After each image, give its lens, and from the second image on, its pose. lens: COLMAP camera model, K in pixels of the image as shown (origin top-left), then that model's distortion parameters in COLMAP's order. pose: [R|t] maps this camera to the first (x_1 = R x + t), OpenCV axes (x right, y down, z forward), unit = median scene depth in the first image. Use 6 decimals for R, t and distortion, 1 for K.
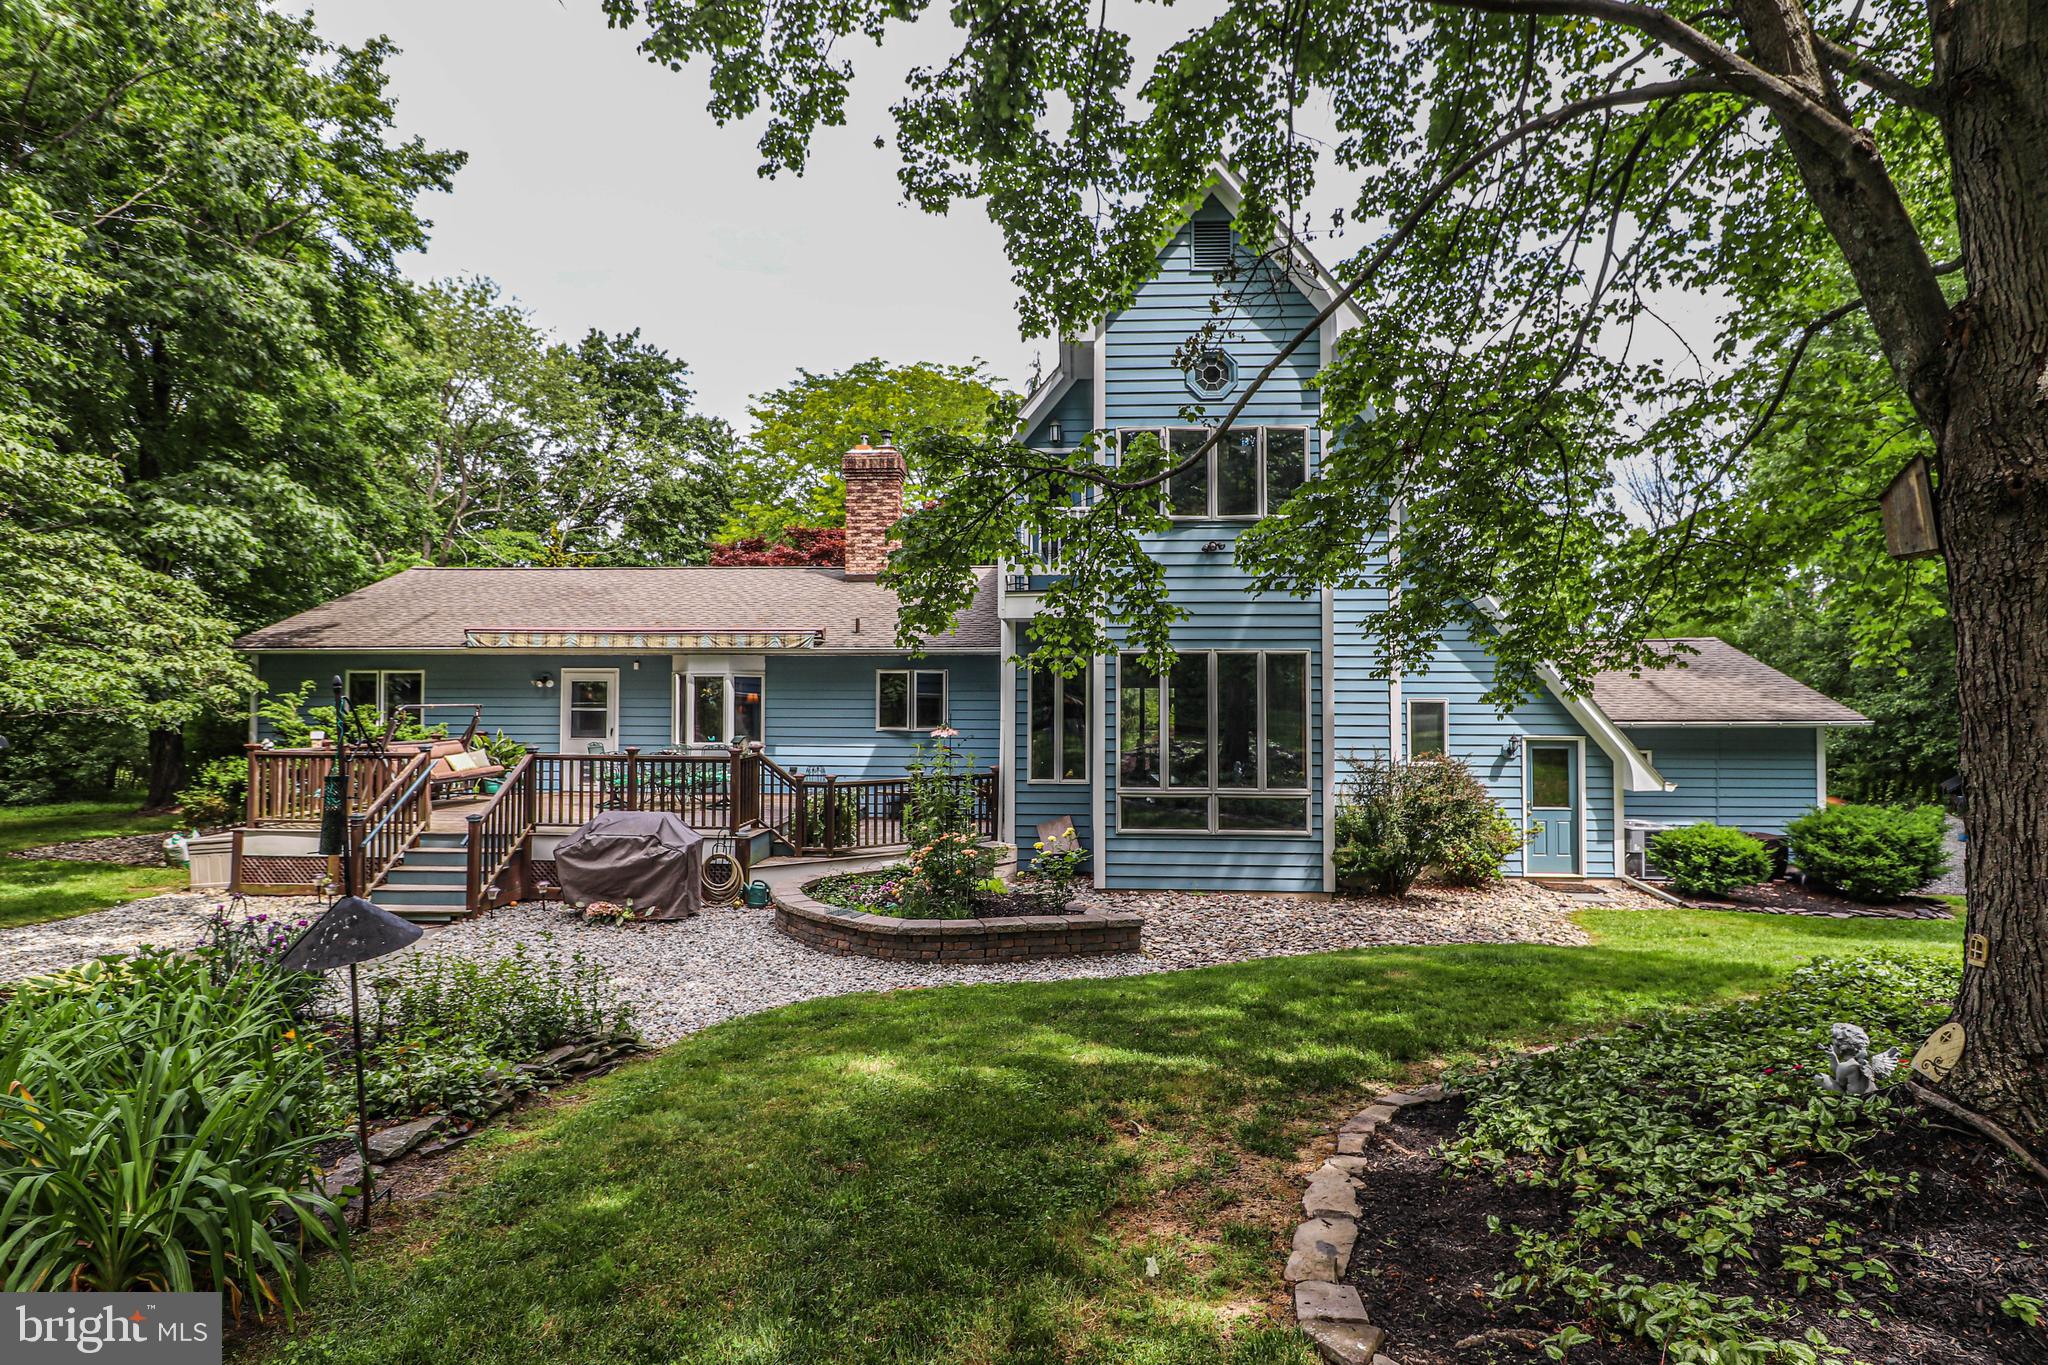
lens RADIAL K [[983.4, 0, 1023.2], [0, 983.4, 668.6], [0, 0, 1]] dist [-0.005455, -0.008735]
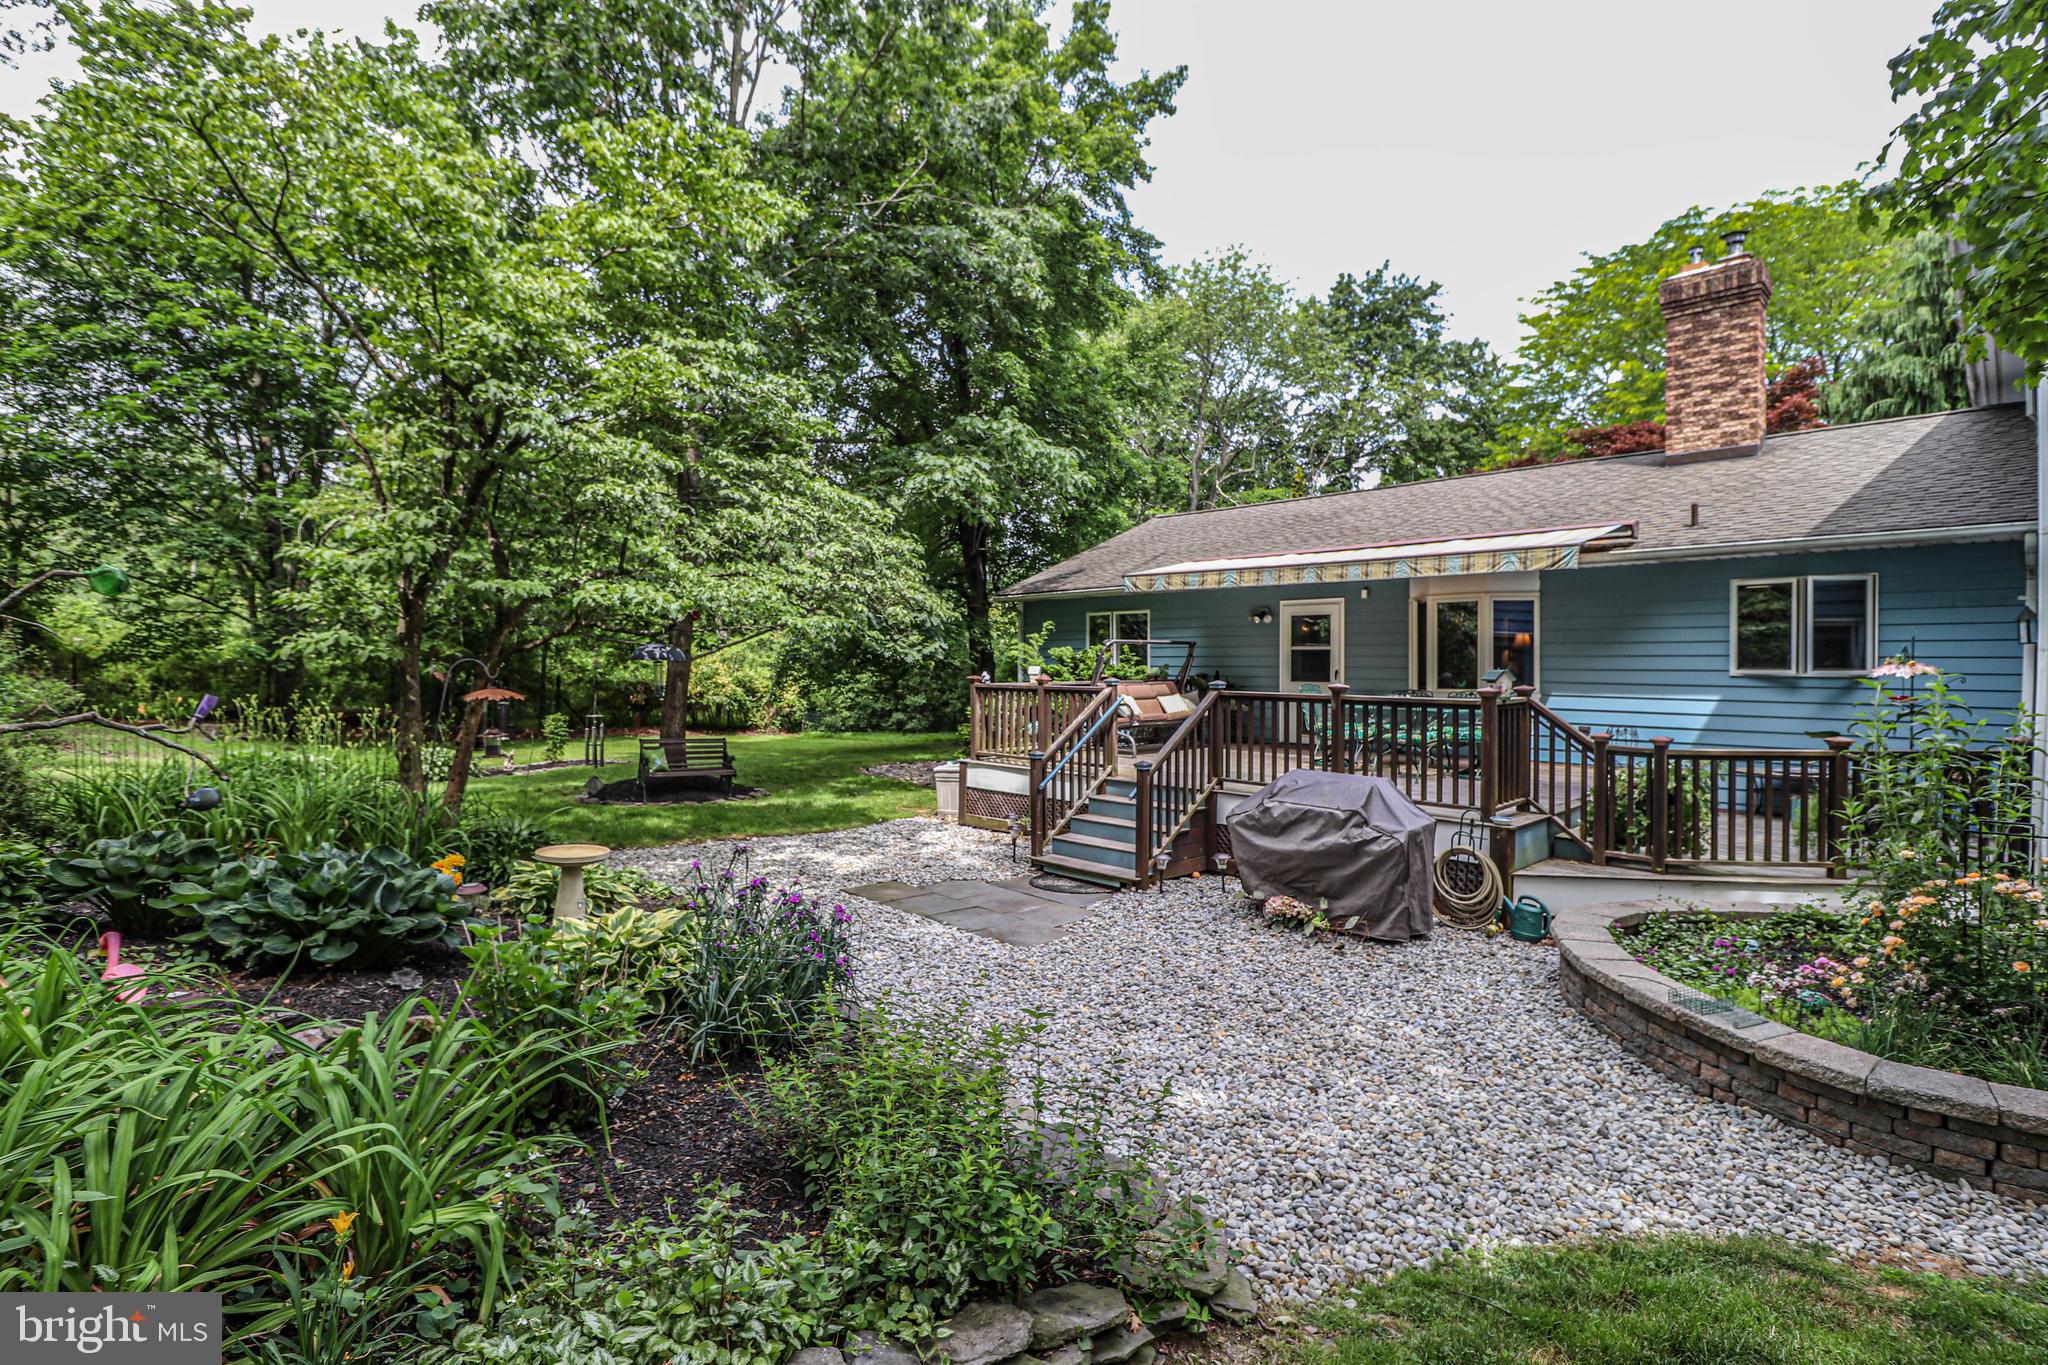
lens RADIAL K [[983.4, 0, 987.9], [0, 983.4, 679.4], [0, 0, 1]] dist [-0.005455, -0.008735]
pose [[0.719184, 0.012236, -0.694712, -0.066164], [0.024799, 0.998756, 0.043264, 0.031989], [0.694377, -0.048343, 0.717985, 0.248710]]
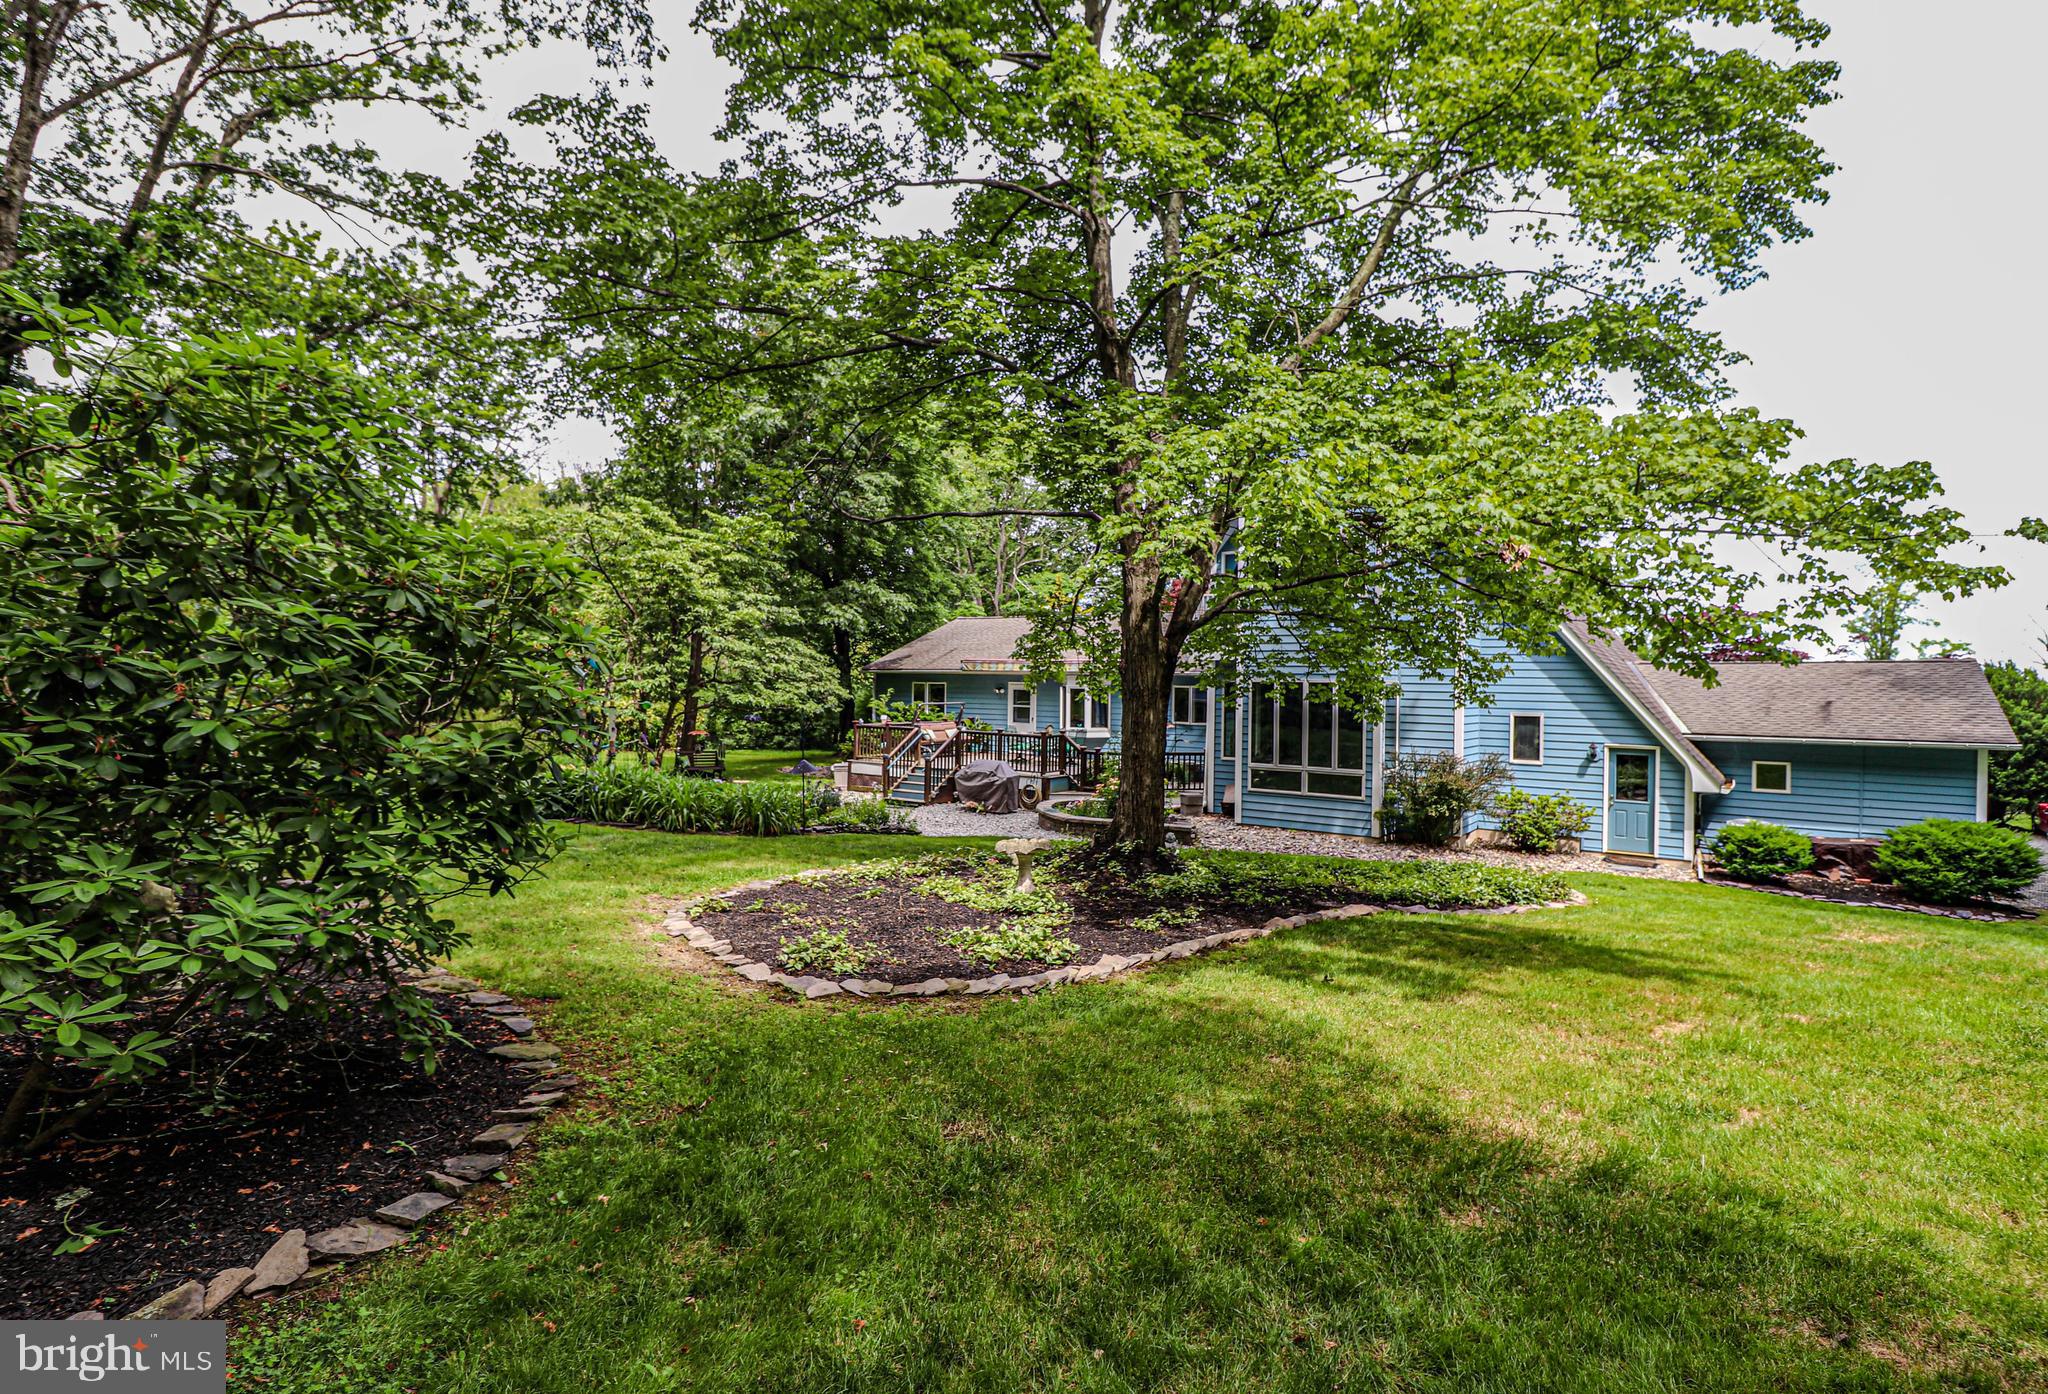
lens RADIAL K [[862.3, 0, 1025.2], [0, 862.3, 689.0], [0, 0, 1]] dist [-0.004656, -0.000179]
pose [[0.852022, 0.010123, -0.523408, 0.450798], [0.004577, 0.999631, 0.026783, -0.036971], [0.523486, -0.025216, 0.851661, -0.360064]]
